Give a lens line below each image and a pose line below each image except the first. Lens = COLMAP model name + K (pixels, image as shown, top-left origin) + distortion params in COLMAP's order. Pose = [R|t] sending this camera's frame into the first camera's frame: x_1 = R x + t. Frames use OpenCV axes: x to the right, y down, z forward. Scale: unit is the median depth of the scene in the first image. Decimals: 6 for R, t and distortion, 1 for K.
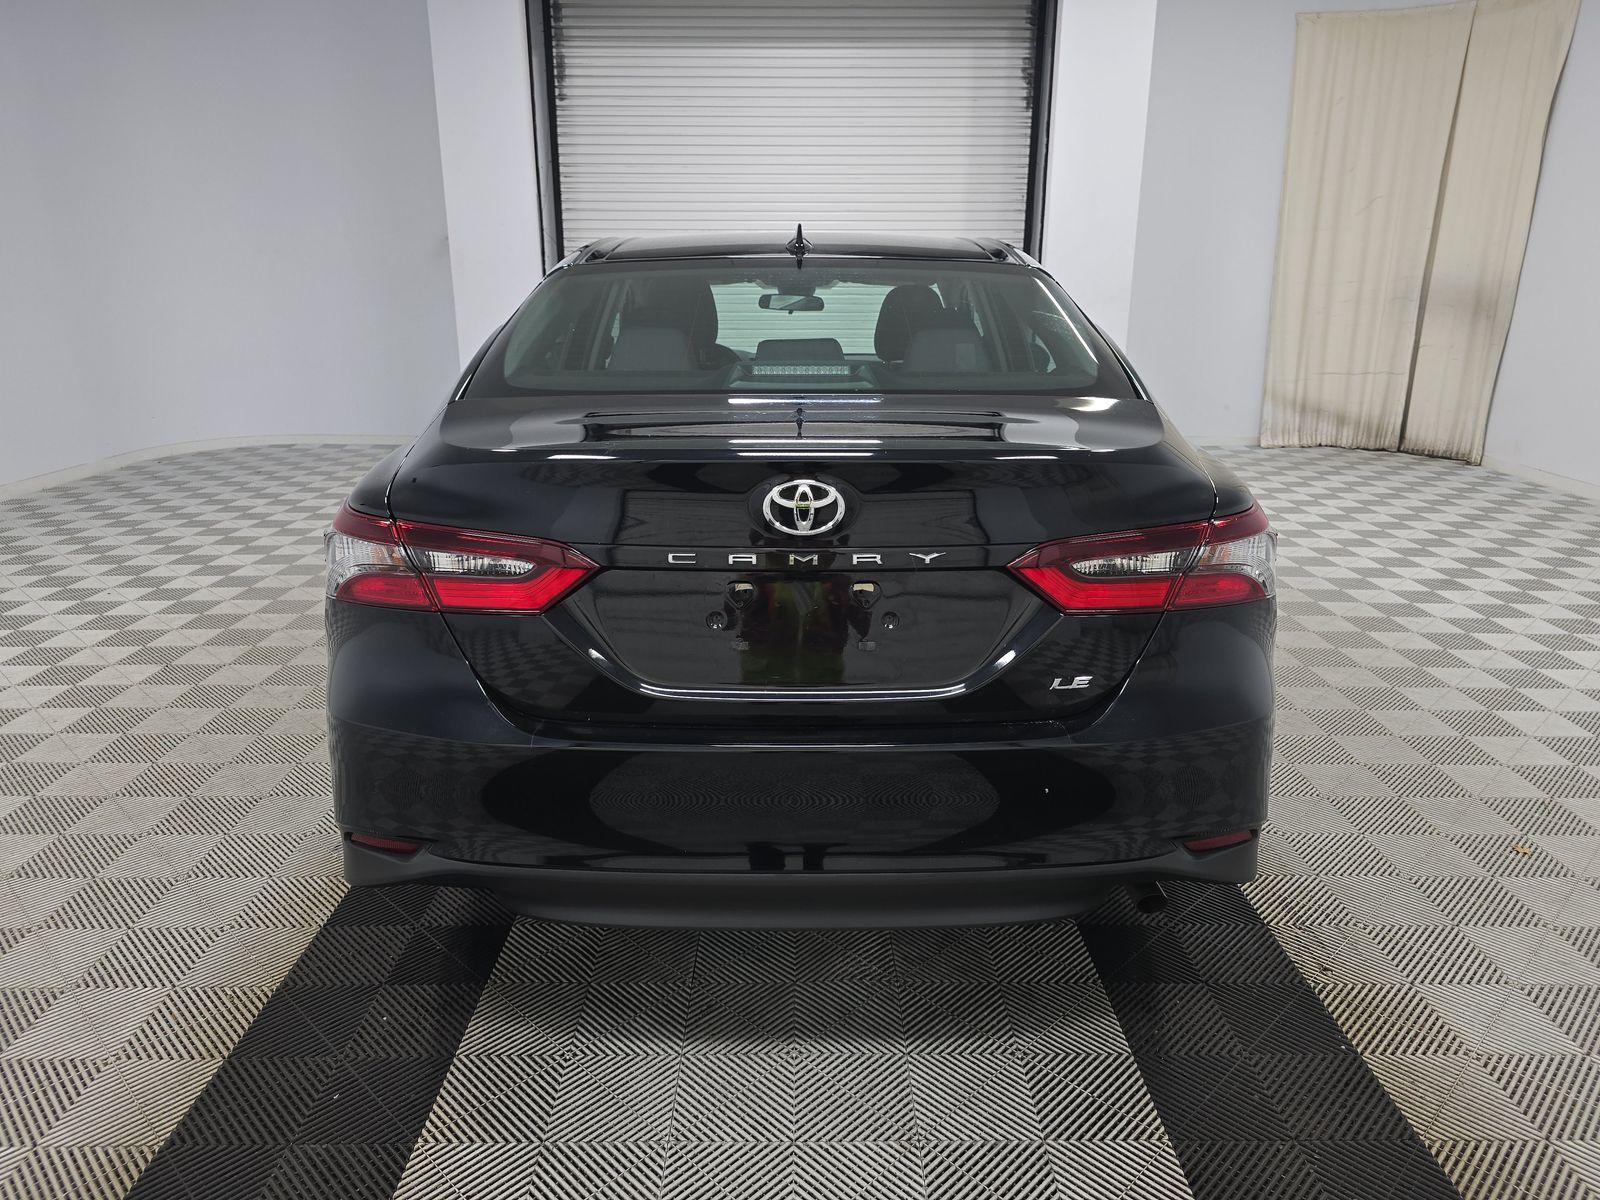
lens RADIAL K [[1072.2, 0, 799.0], [0, 1072.2, 631.5], [0, 0, 1]] dist [-0.001654, 0.000433]
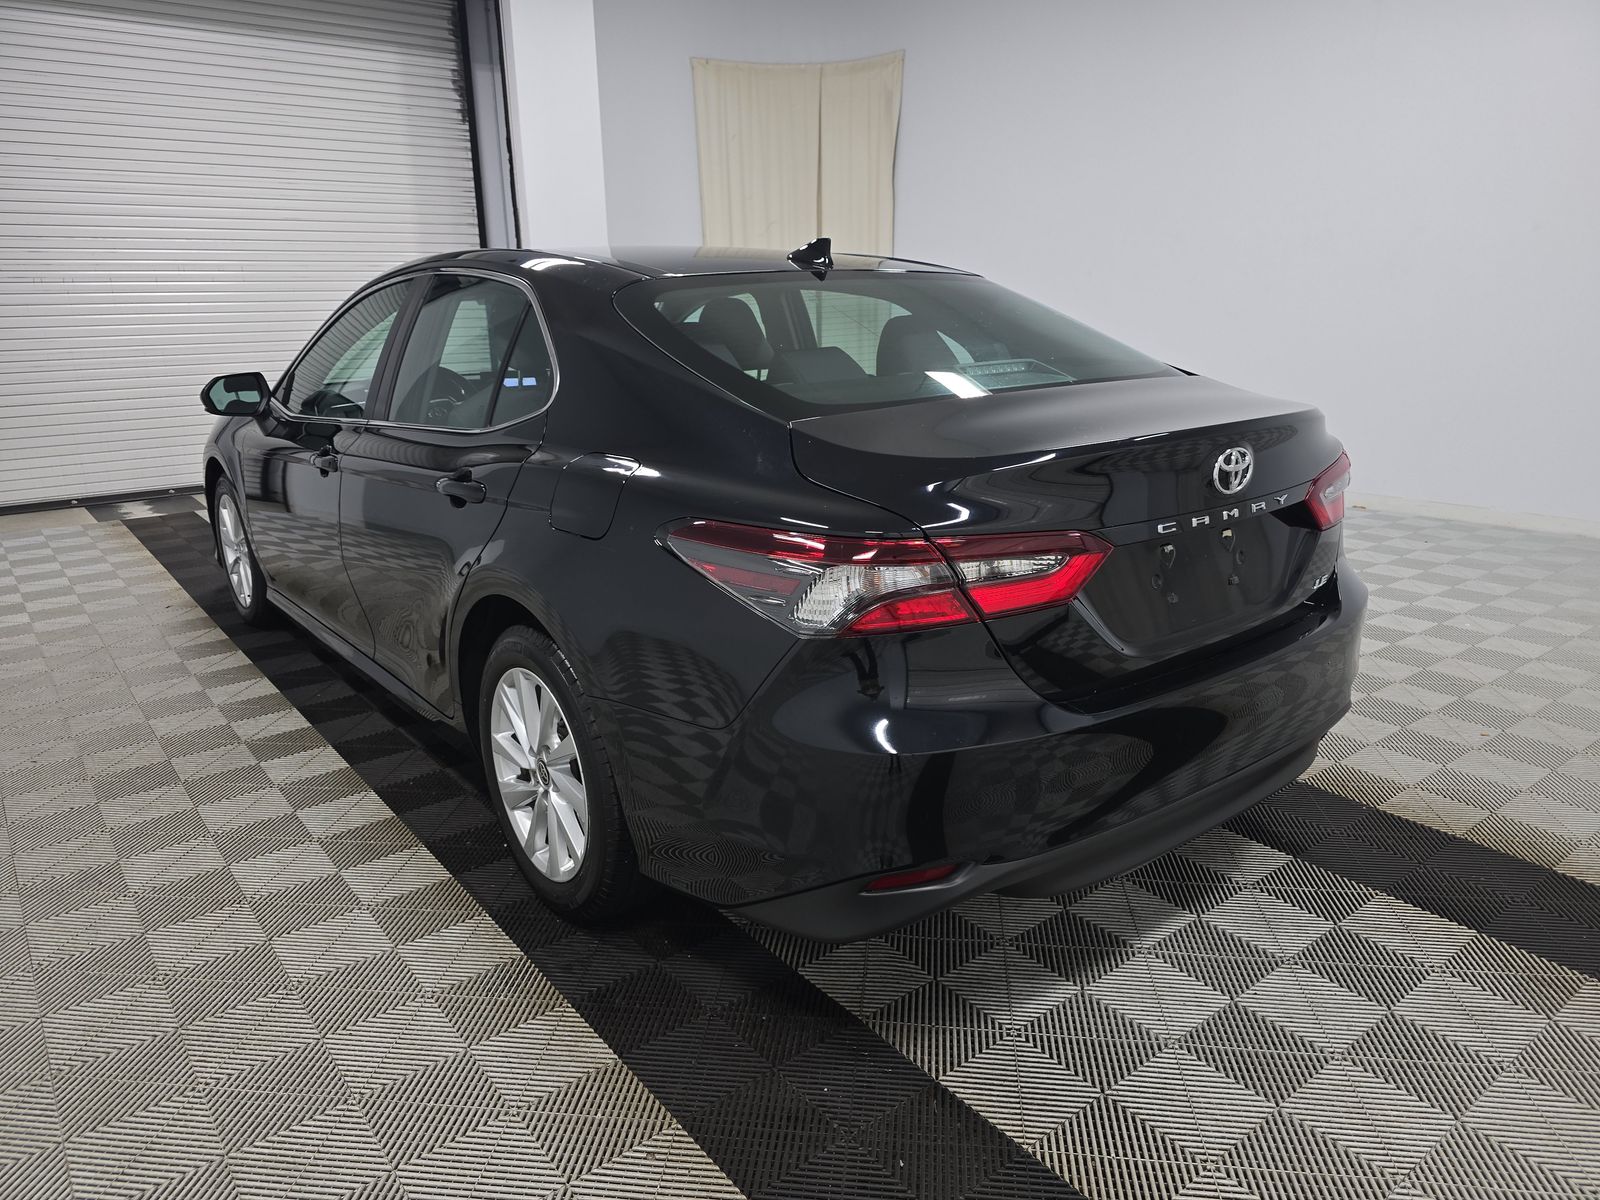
lens RADIAL K [[1109.8, 0, 800.0], [0, 1109.8, 600.0], [0, 0, 1]] dist [0.006558, -0.000067]
pose [[0.780871, -0.176955, 0.599106, -0.242448], [0.206864, 0.978179, 0.019295, -0.020577], [-0.589448, 0.108866, 0.800437, 0.063086]]
